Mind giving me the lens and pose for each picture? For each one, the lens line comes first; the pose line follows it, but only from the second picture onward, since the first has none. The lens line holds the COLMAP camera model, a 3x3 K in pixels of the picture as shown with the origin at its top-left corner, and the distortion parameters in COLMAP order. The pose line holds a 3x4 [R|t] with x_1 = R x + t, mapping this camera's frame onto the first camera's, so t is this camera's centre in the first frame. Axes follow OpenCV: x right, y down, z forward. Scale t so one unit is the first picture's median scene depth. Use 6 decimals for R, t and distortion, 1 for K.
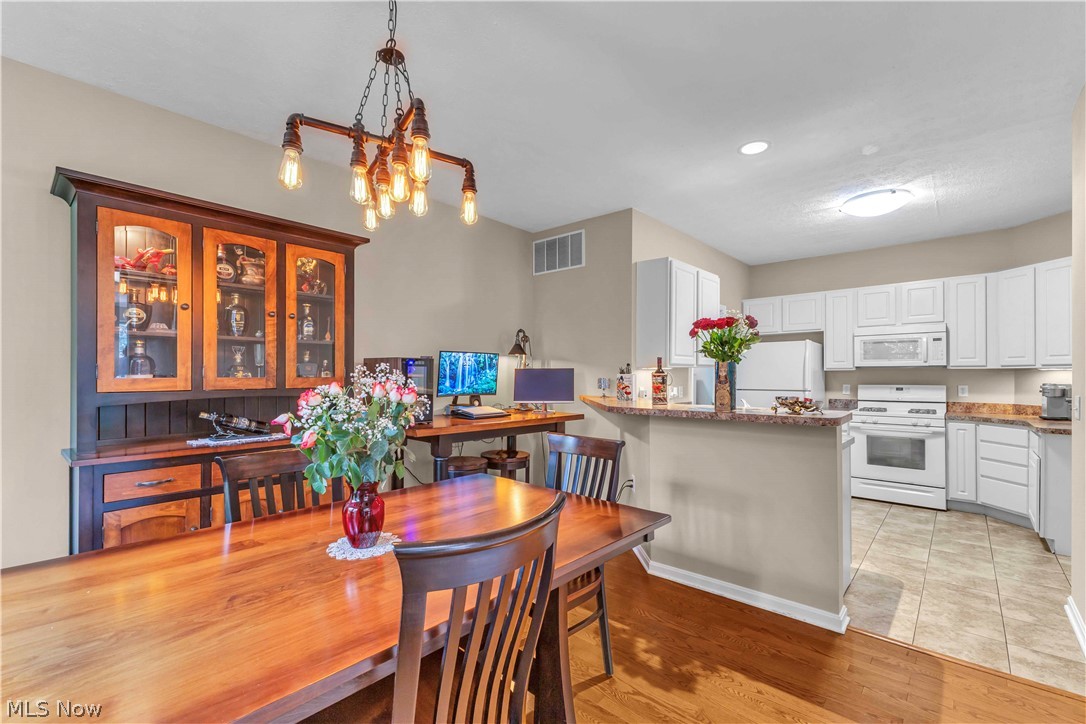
lens RADIAL K [[473.2, 0, 543.9], [0, 473.2, 372.0], [0, 0, 1]] dist [0.002302, 0.000043]
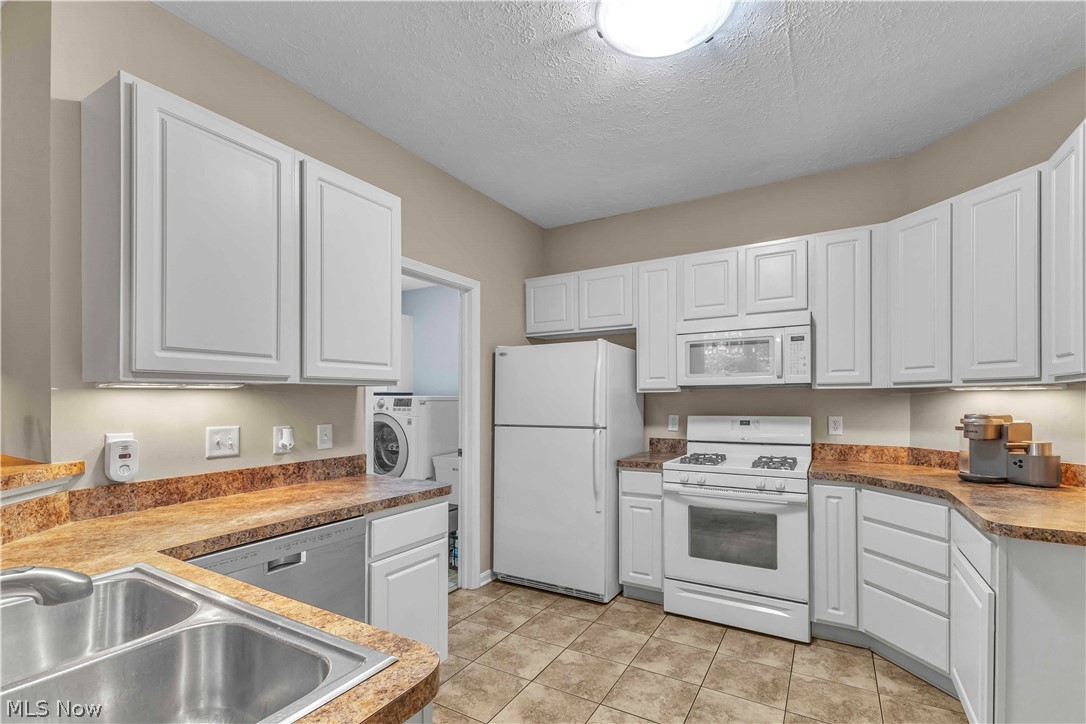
lens RADIAL K [[482.0, 0, 546.4], [0, 482.0, 399.5], [0, 0, 1]] dist [0.002036, 0.000434]
pose [[0.982536, -0.003700, 0.186037, 0.433454], [0.002827, 0.999984, 0.004955, 0.002570], [-0.186053, -0.004343, 0.982530, 0.494298]]
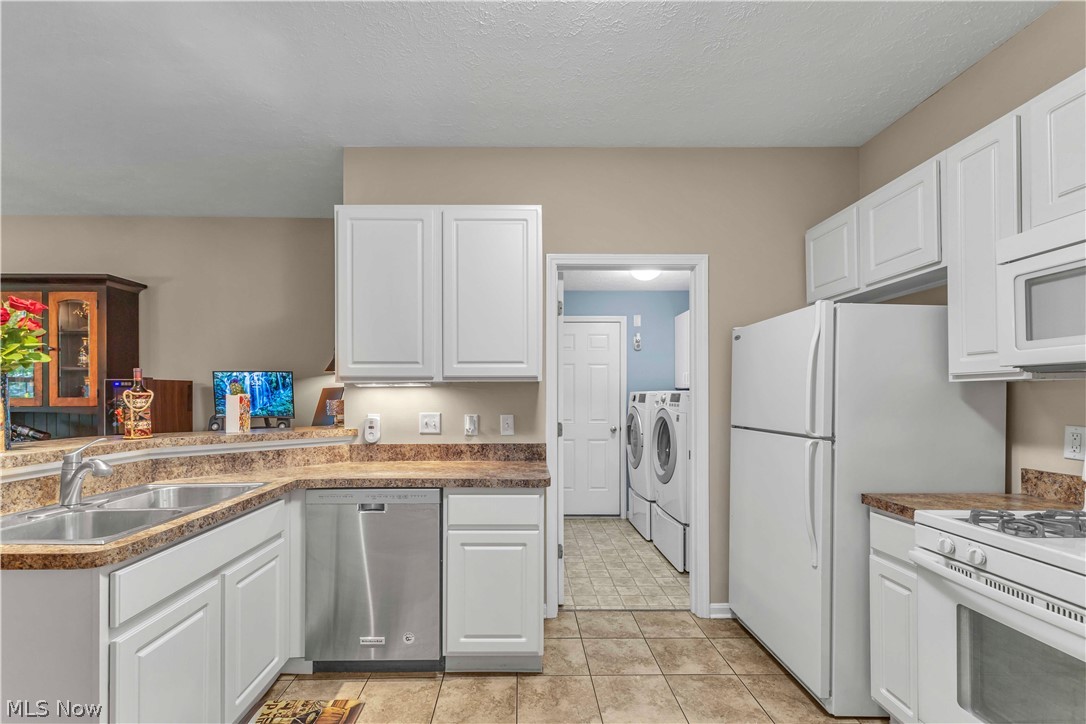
lens RADIAL K [[485.4, 0, 540.2], [0, 485.4, 393.3], [0, 0, 1]] dist [0.000872, -0.000047]
pose [[0.668741, -0.005297, -0.743476, 0.782657], [0.003911, 0.999986, -0.003607, 0.005957], [0.743485, -0.000495, 0.668752, 0.657128]]
